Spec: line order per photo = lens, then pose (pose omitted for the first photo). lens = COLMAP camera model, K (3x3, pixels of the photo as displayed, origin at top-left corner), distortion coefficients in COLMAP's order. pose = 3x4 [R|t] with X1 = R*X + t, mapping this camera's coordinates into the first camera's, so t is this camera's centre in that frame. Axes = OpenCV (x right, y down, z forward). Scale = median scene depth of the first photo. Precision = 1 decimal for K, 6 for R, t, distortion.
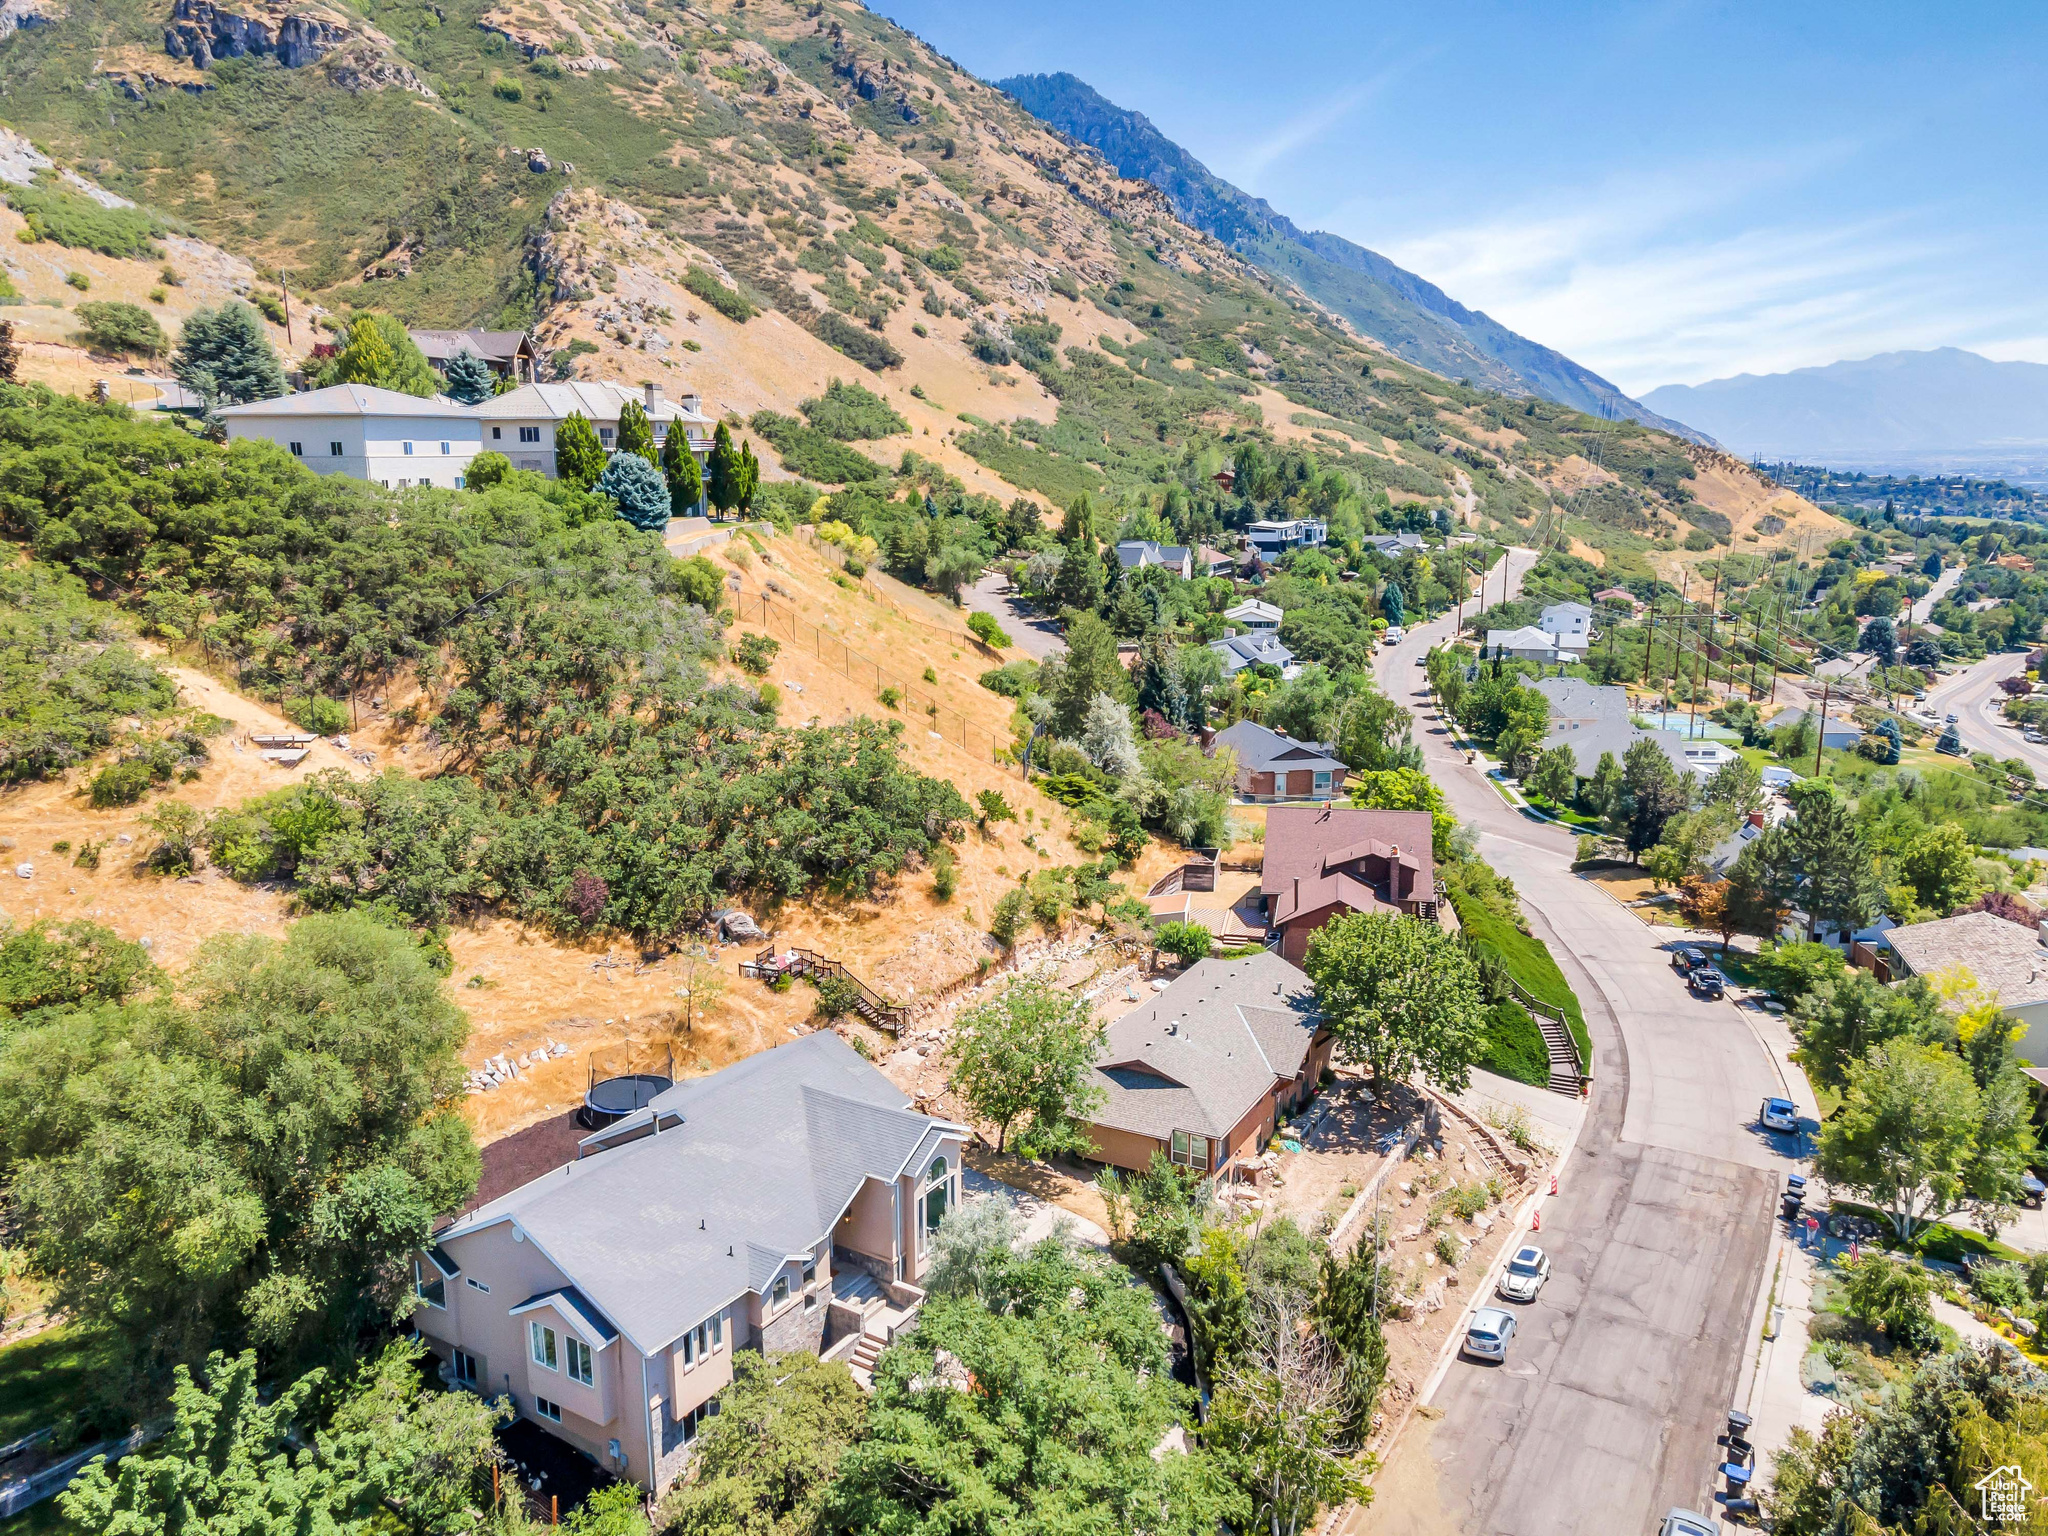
lens RADIAL K [[1506.4, 0, 1010.9], [0, 1506.4, 754.9], [0, 0, 1]] dist [0.021565, 0.037231]
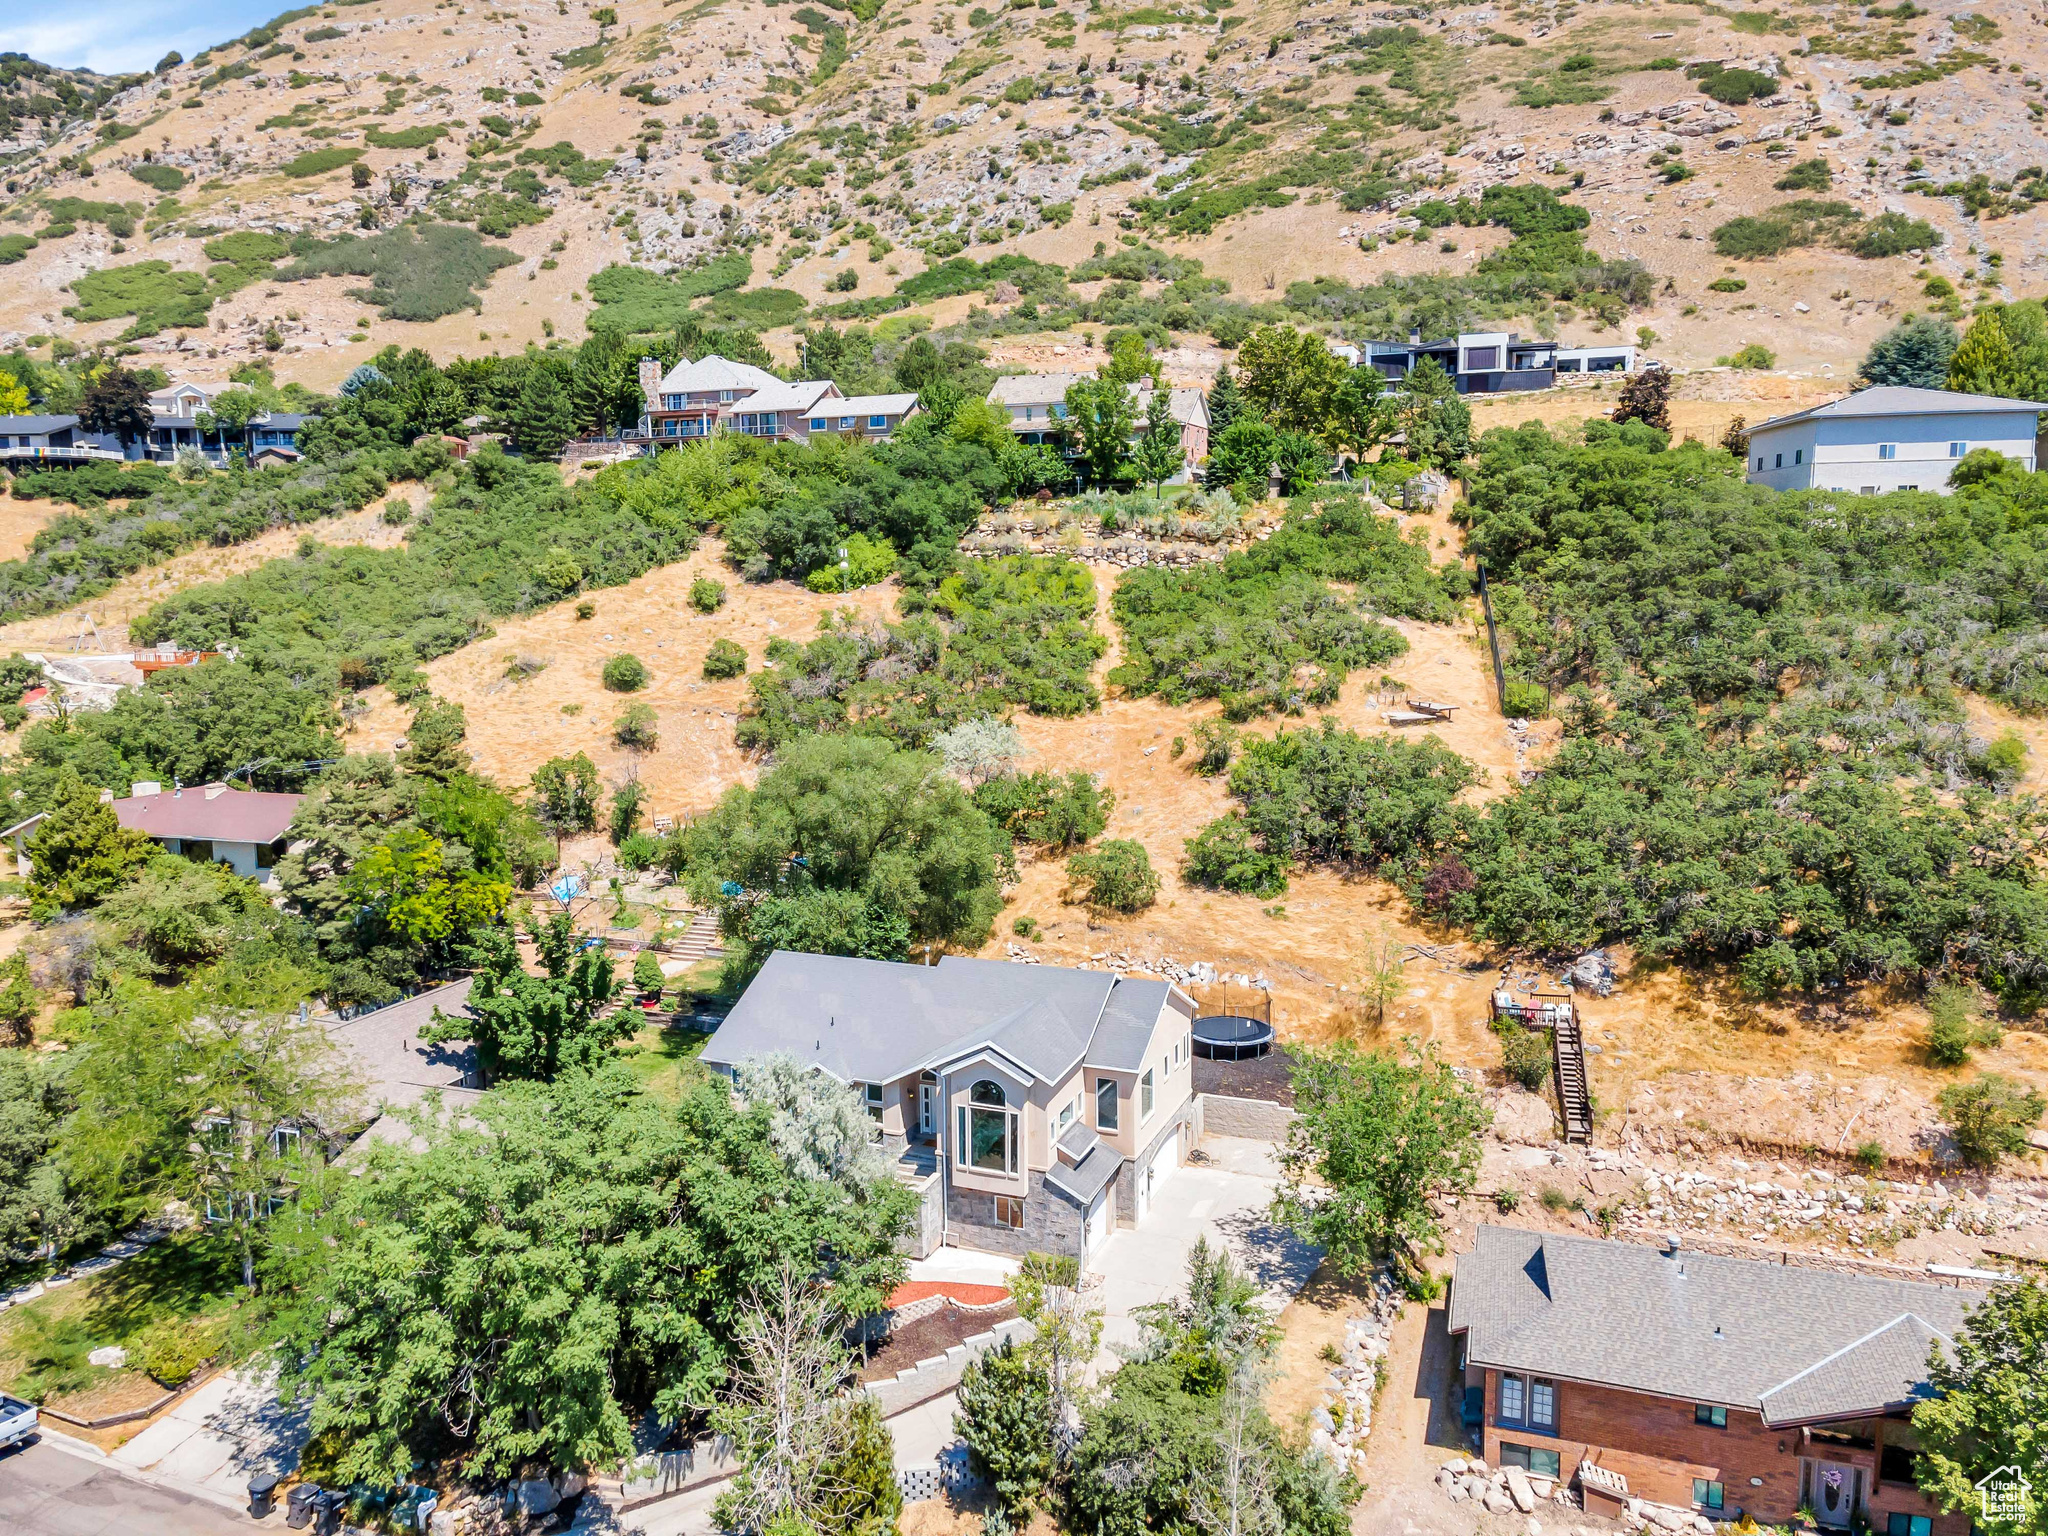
lens RADIAL K [[1506.4, 0, 1027.2], [0, 1506.4, 766.3], [0, 0, 1]] dist [0.021565, 0.037231]
pose [[0.185407, 0.132200, -0.973729, 0.514957], [-0.196167, 0.975943, 0.095148, -0.014413], [0.962883, 0.173372, 0.206880, 0.470382]]
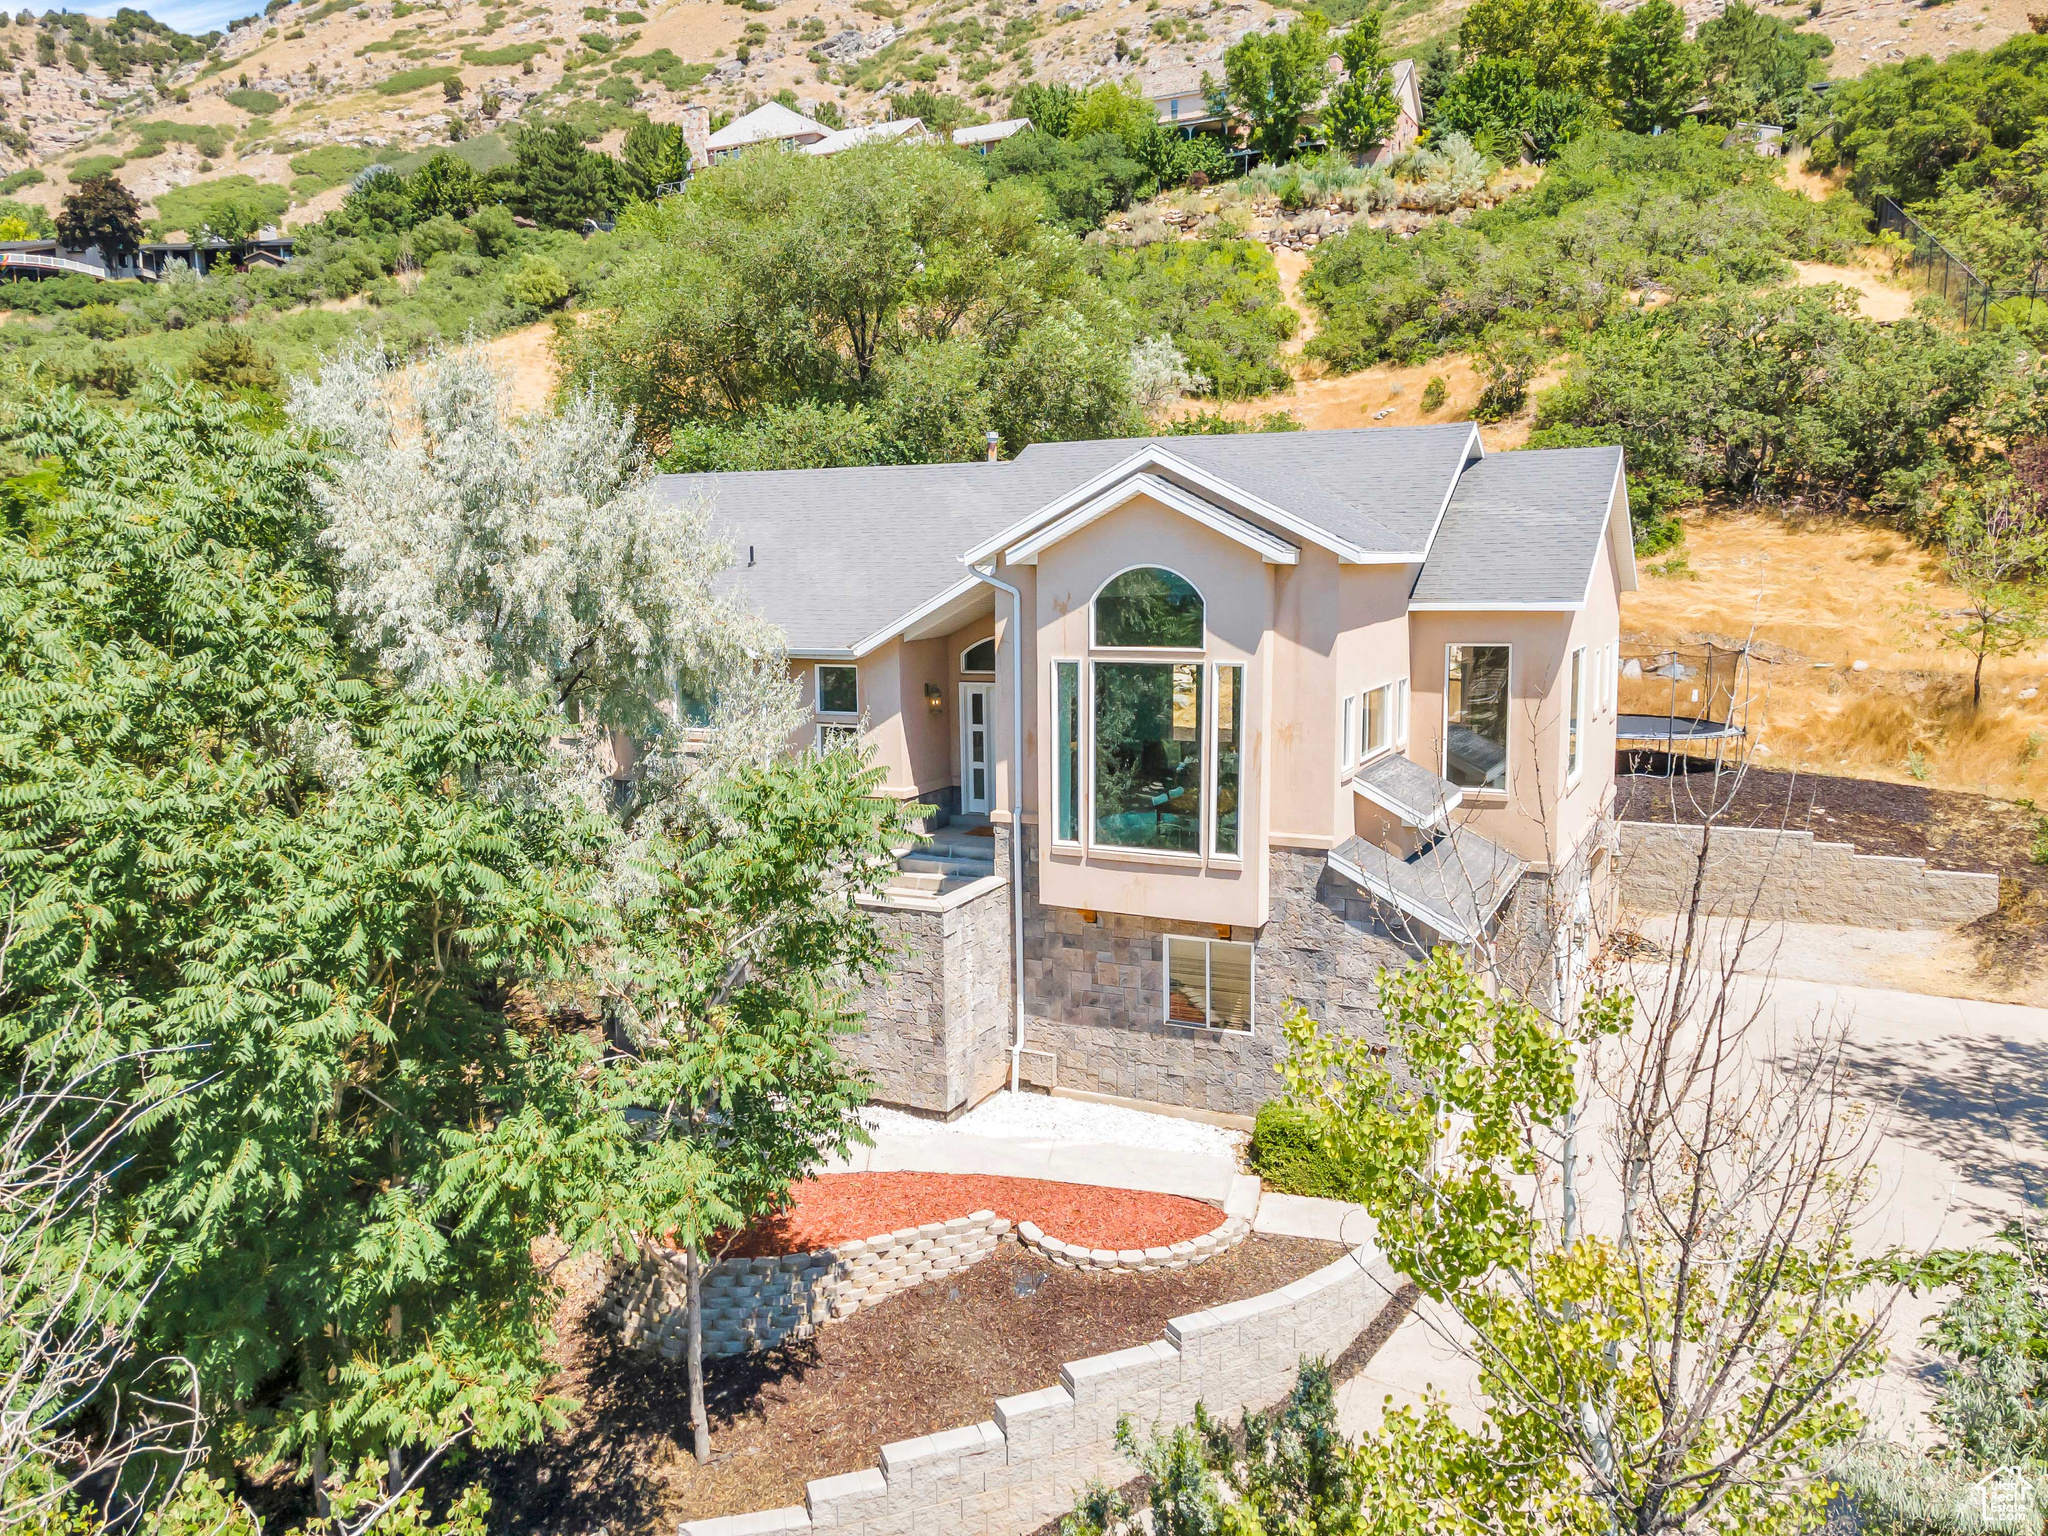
lens RADIAL K [[1506.4, 0, 1024.4], [0, 1506.4, 765.1], [0, 0, 1]] dist [0.021565, 0.037231]
pose [[0.105286, 0.131179, -0.985752, 0.155247], [-0.195665, 0.974617, 0.108799, 0.165689], [0.975003, 0.181422, 0.128281, 0.560833]]
